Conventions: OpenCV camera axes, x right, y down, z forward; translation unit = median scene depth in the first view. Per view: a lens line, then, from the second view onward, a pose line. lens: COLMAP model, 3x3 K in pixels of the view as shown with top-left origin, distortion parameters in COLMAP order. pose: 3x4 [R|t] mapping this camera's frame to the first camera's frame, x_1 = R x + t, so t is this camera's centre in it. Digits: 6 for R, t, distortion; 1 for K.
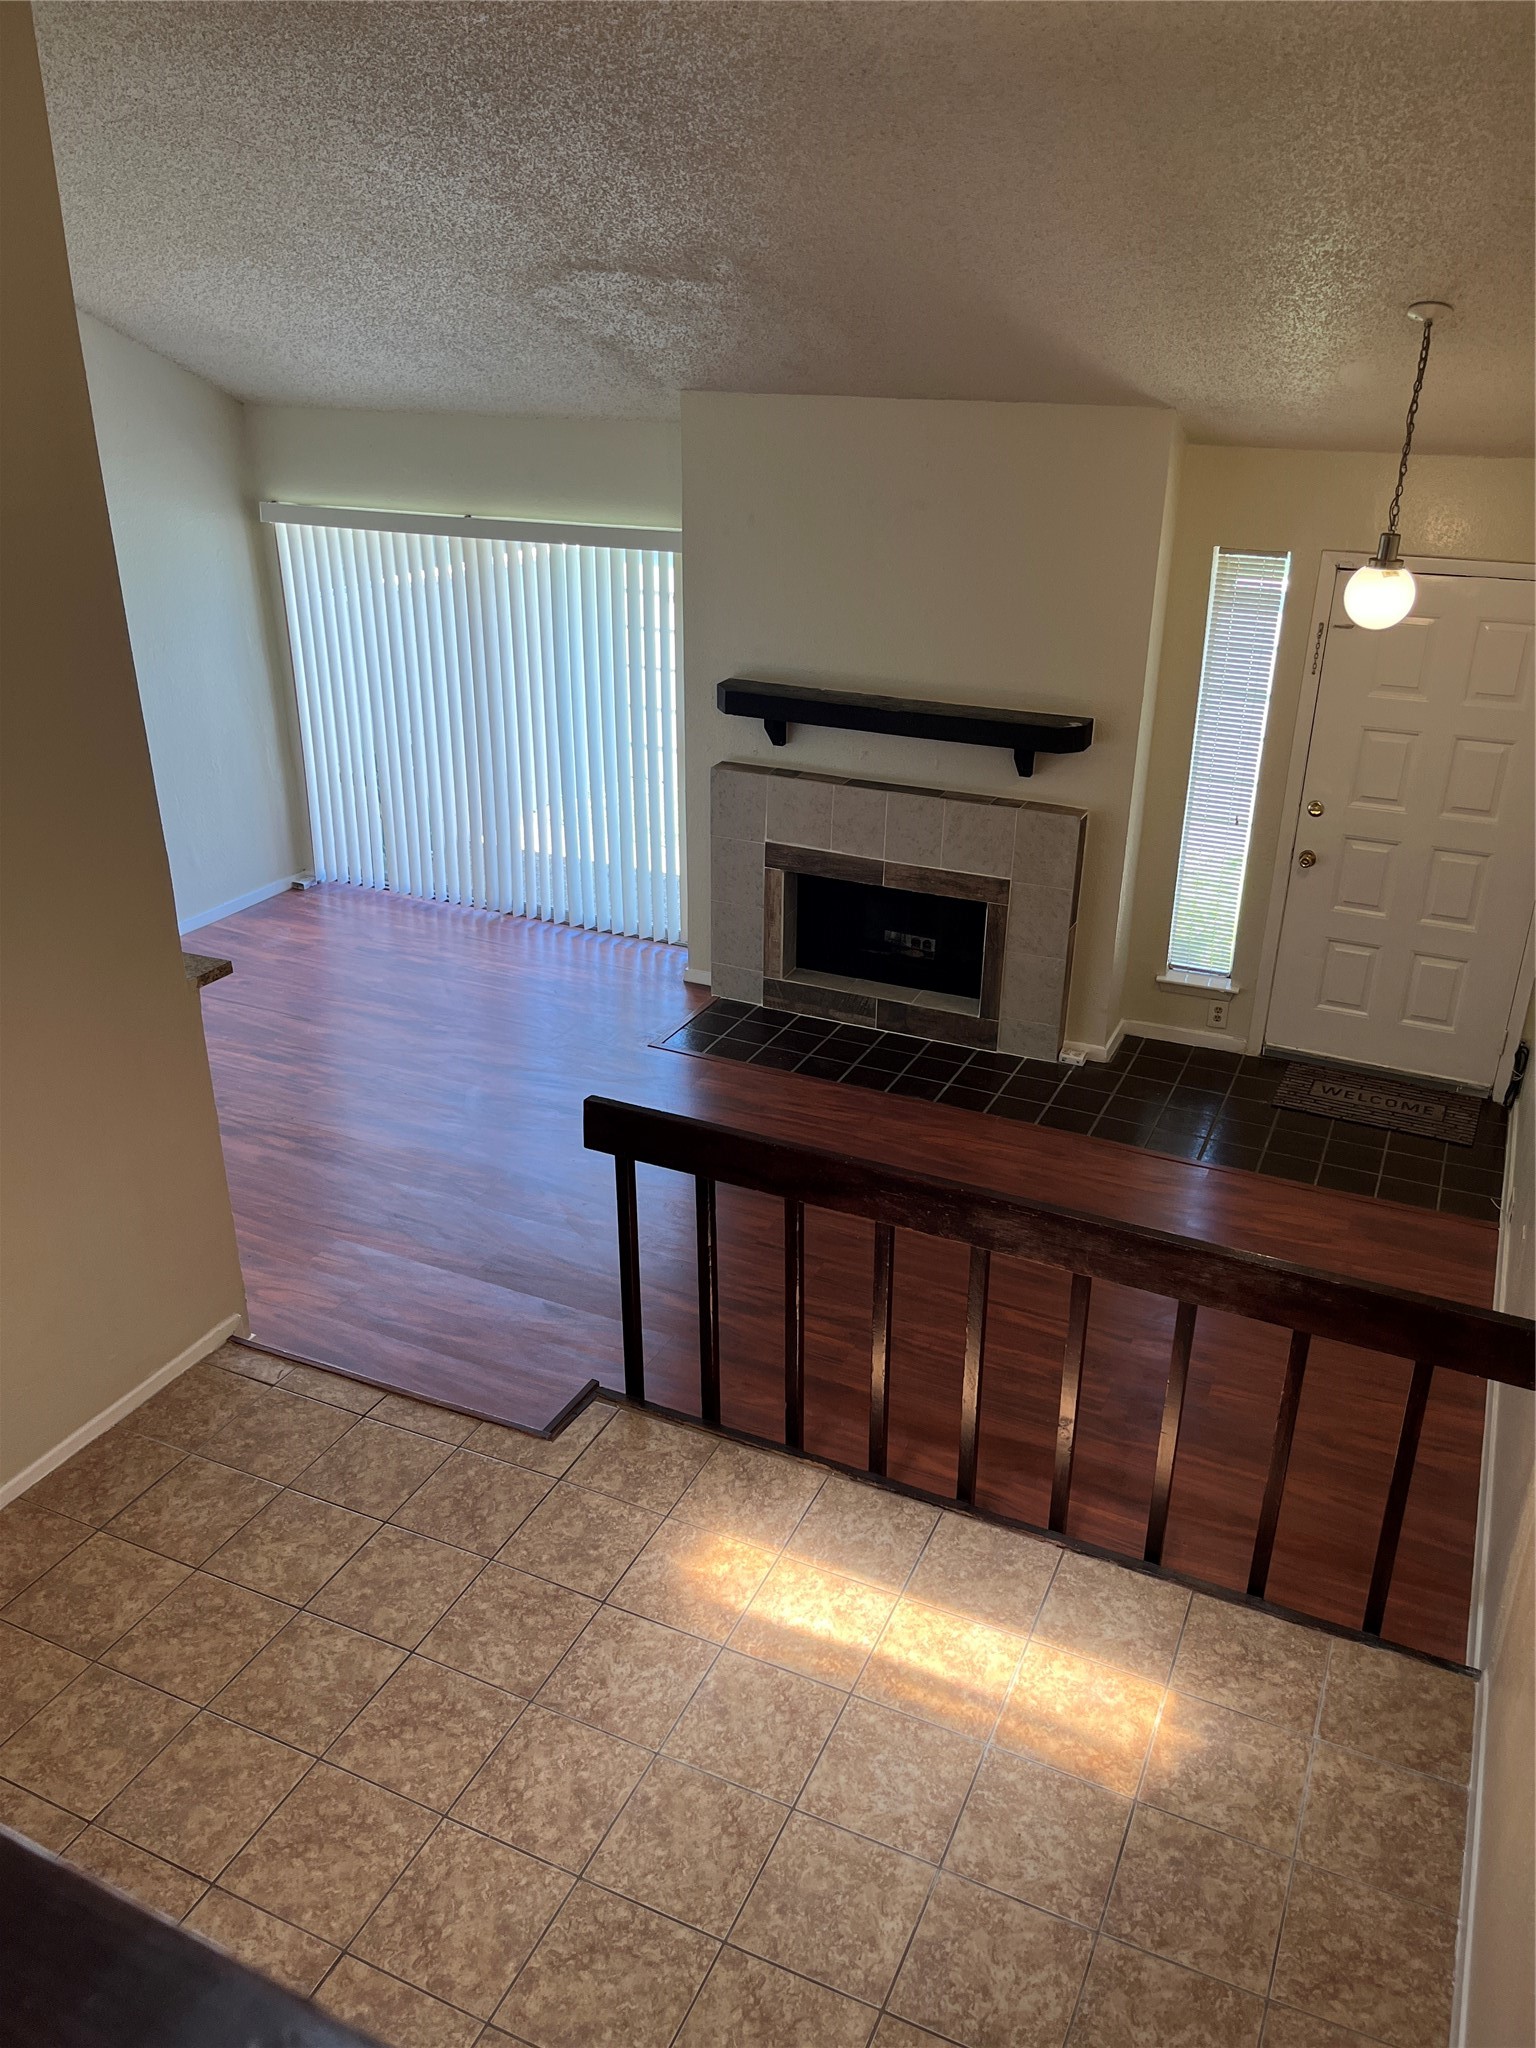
lens RADIAL K [[1534.4, 0, 768.0], [0, 1534.4, 1024.0], [0, 0, 1]] dist [0.042569, -0.064207]
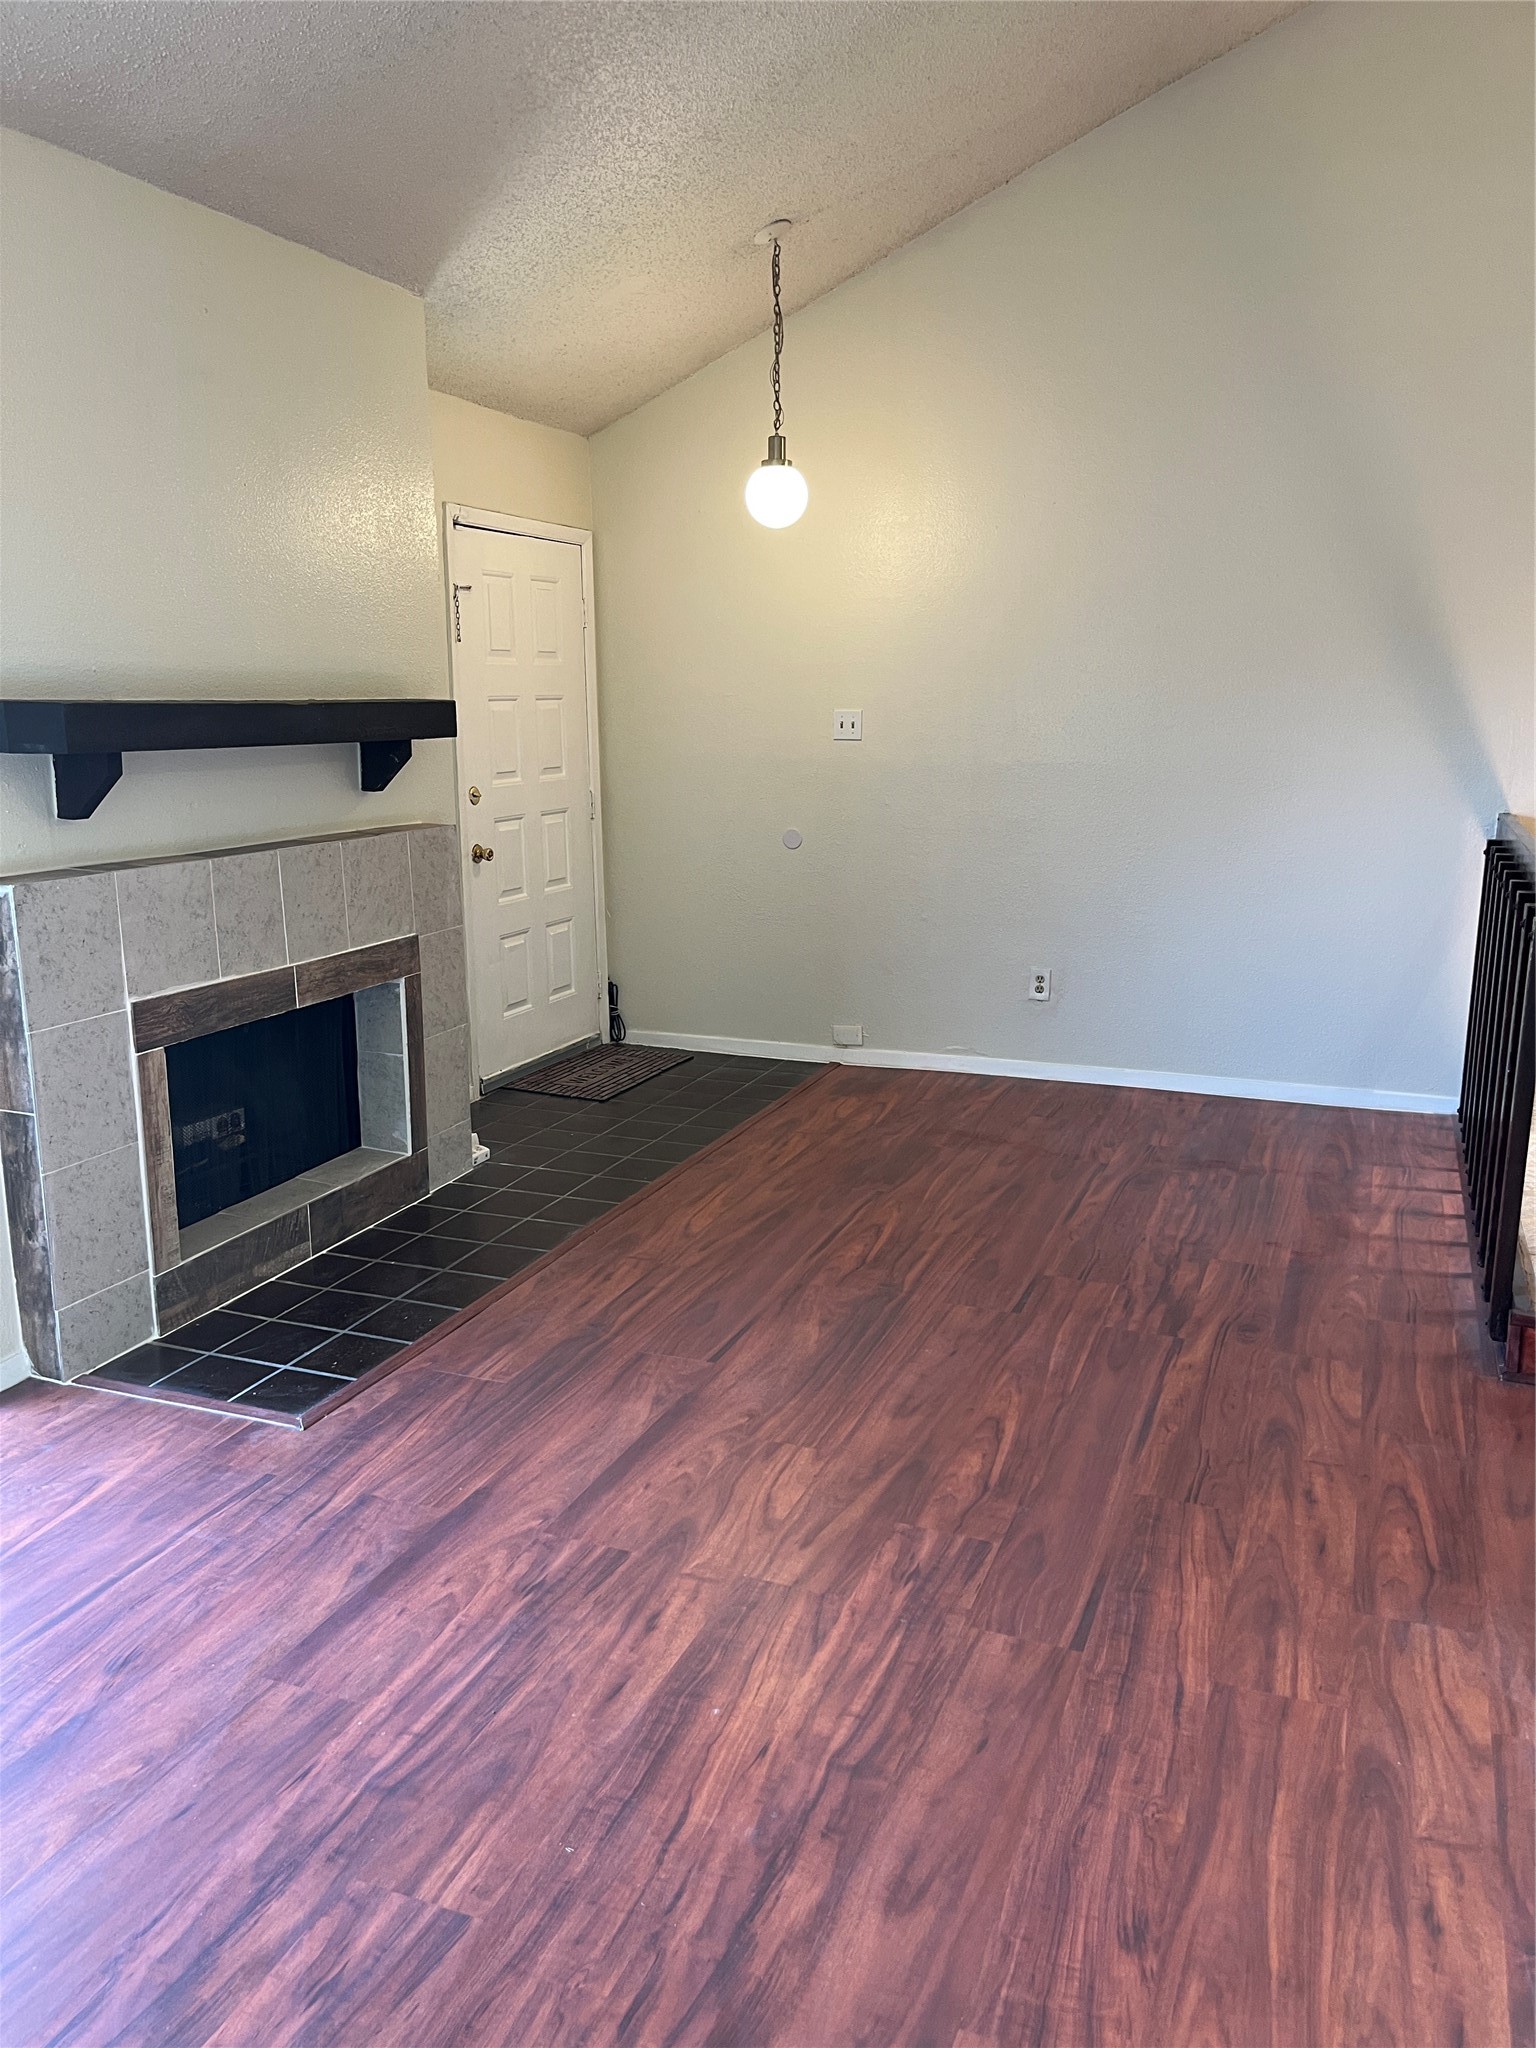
lens RADIAL K [[1534.4, 0, 768.0], [0, 1534.4, 1024.0], [0, 0, 1]] dist [0.042569, -0.064207]
pose [[-0.061028, -0.220730, 0.973424, -0.545703], [0.411891, 0.882764, 0.225995, -0.150756], [-0.909187, 0.414736, 0.037044, 0.846767]]
